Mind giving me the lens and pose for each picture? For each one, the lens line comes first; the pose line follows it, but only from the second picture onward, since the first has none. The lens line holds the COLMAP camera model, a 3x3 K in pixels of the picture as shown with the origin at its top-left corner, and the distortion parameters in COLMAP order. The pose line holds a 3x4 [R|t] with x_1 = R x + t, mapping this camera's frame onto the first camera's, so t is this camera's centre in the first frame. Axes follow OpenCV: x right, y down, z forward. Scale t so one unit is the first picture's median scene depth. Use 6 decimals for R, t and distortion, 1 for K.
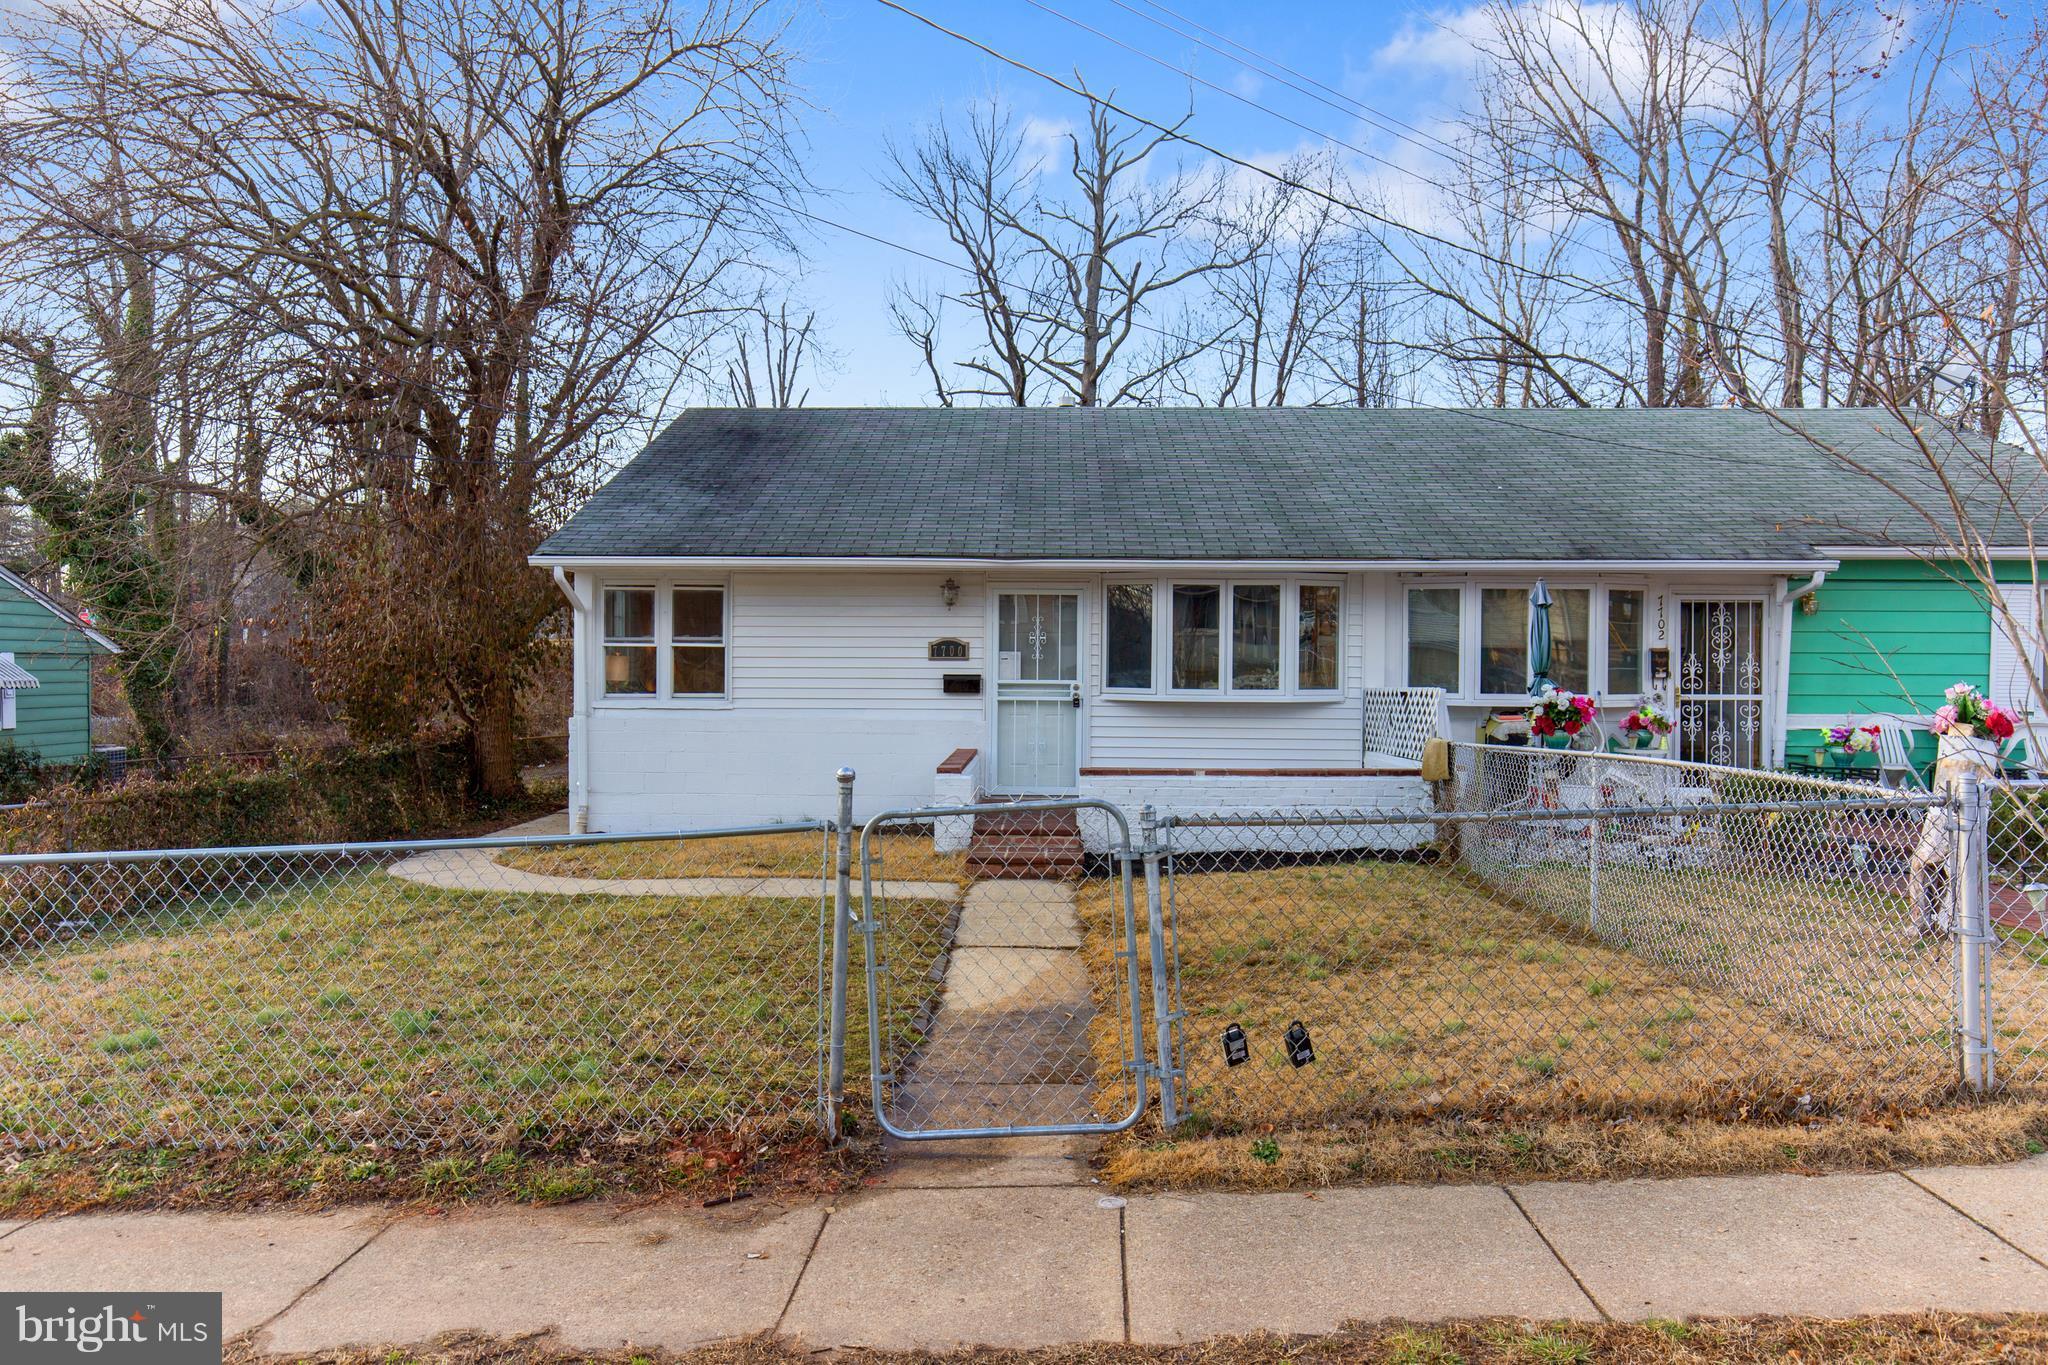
lens RADIAL K [[1526.3, 0, 1024.0], [0, 1526.3, 682.5], [0, 0, 1]] dist [0.001355, 0.000920]
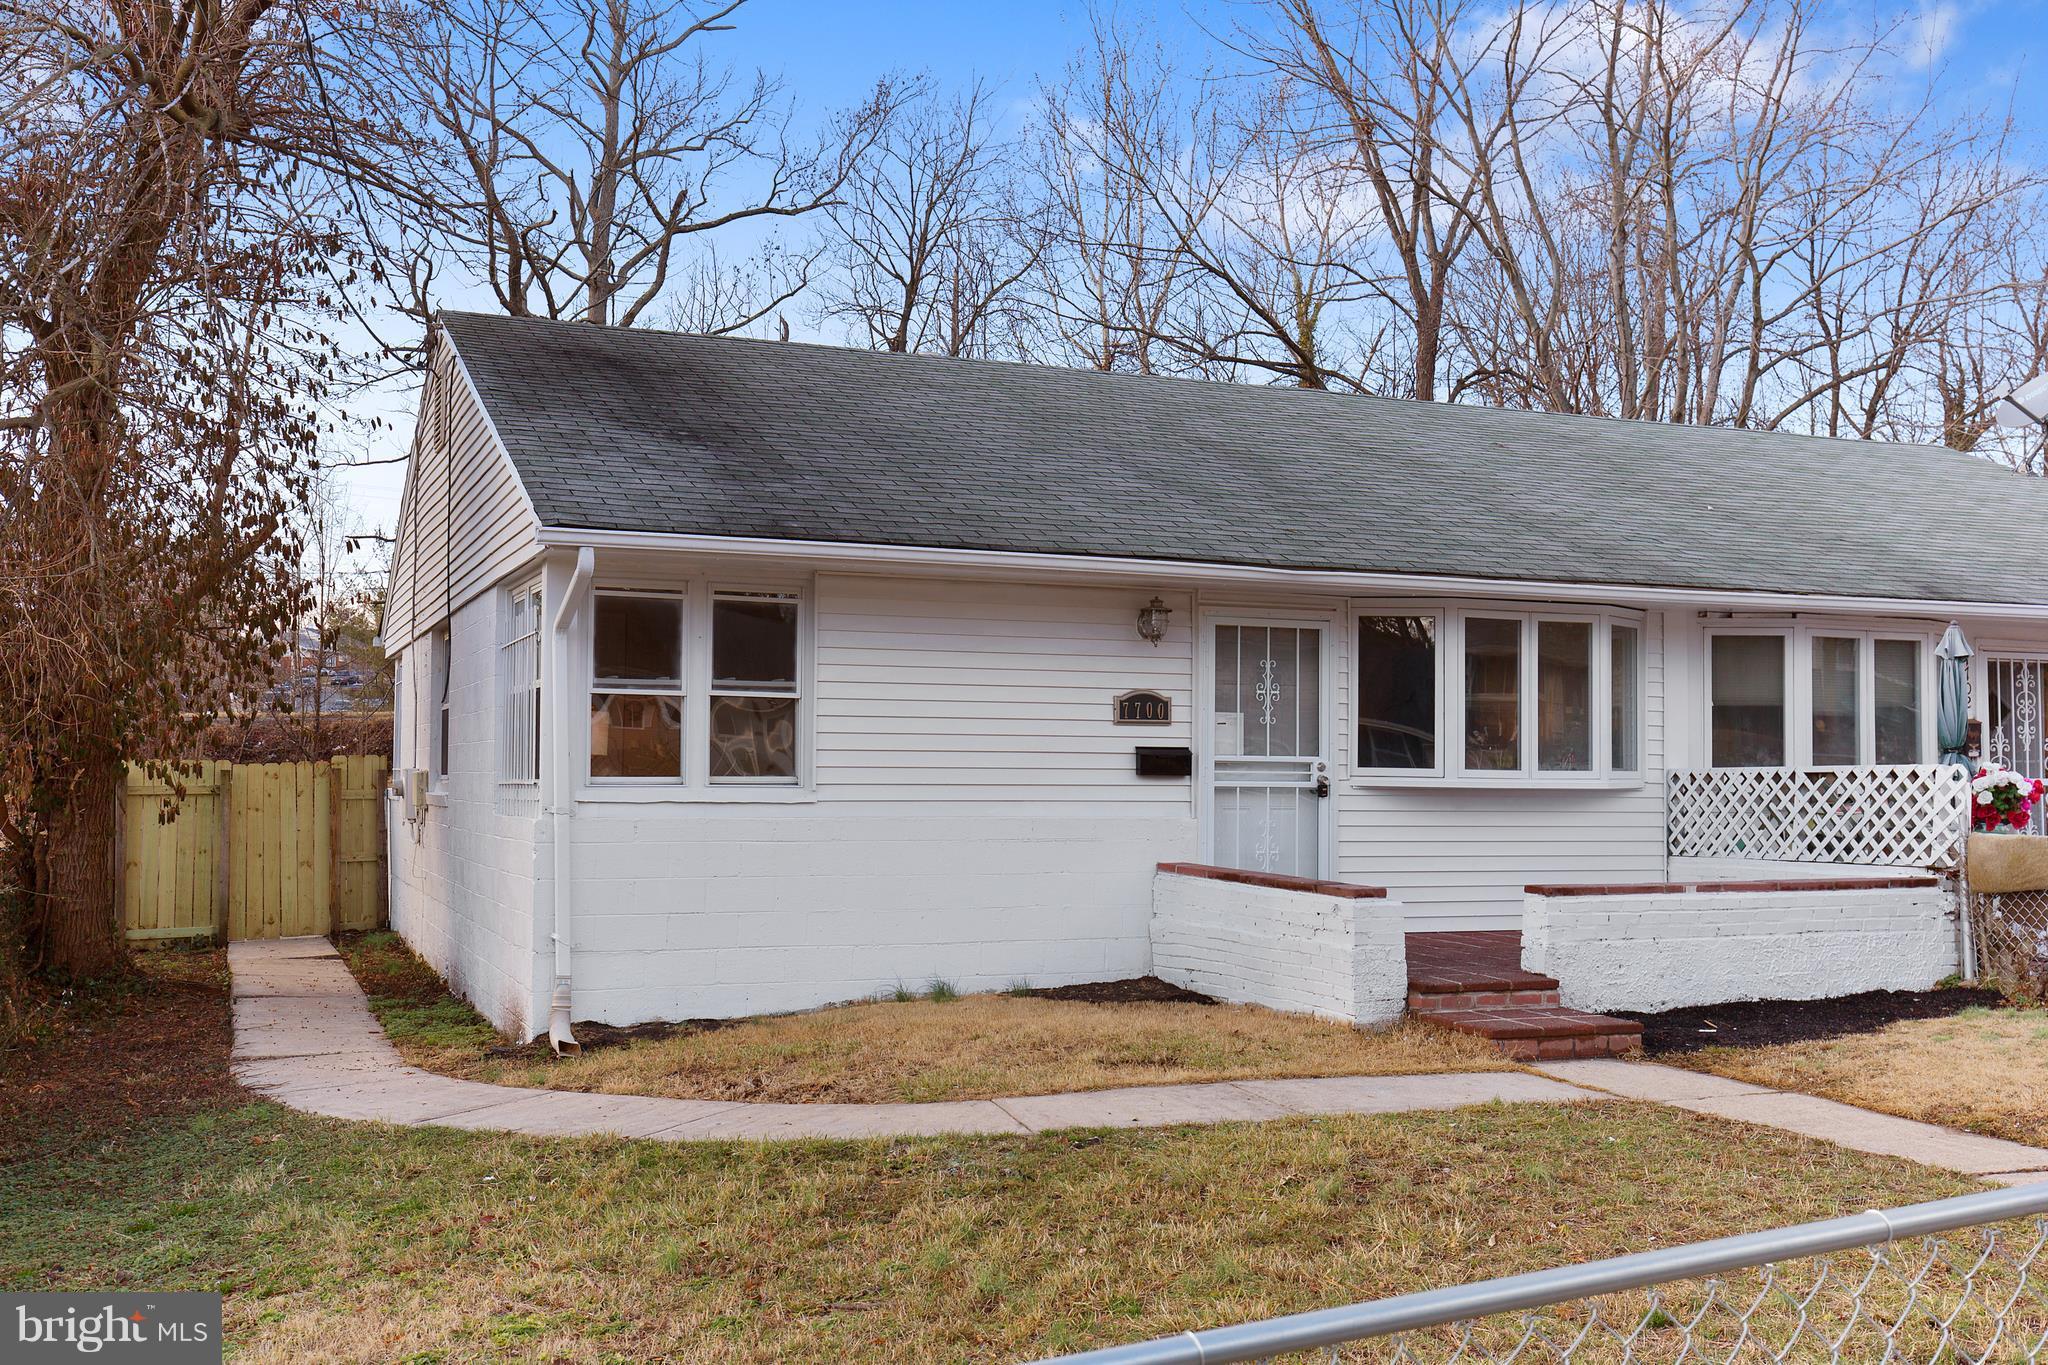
lens RADIAL K [[1996.0, 0, 1024.0], [0, 1996.0, 682.5], [0, 0, 1]] dist [0.012376, 0.005202]
pose [[0.914163, 0.019618, 0.404871, -0.436716], [0.001431, 0.998666, -0.051620, 0.011021], [-0.405344, 0.047768, 0.912916, 0.254644]]
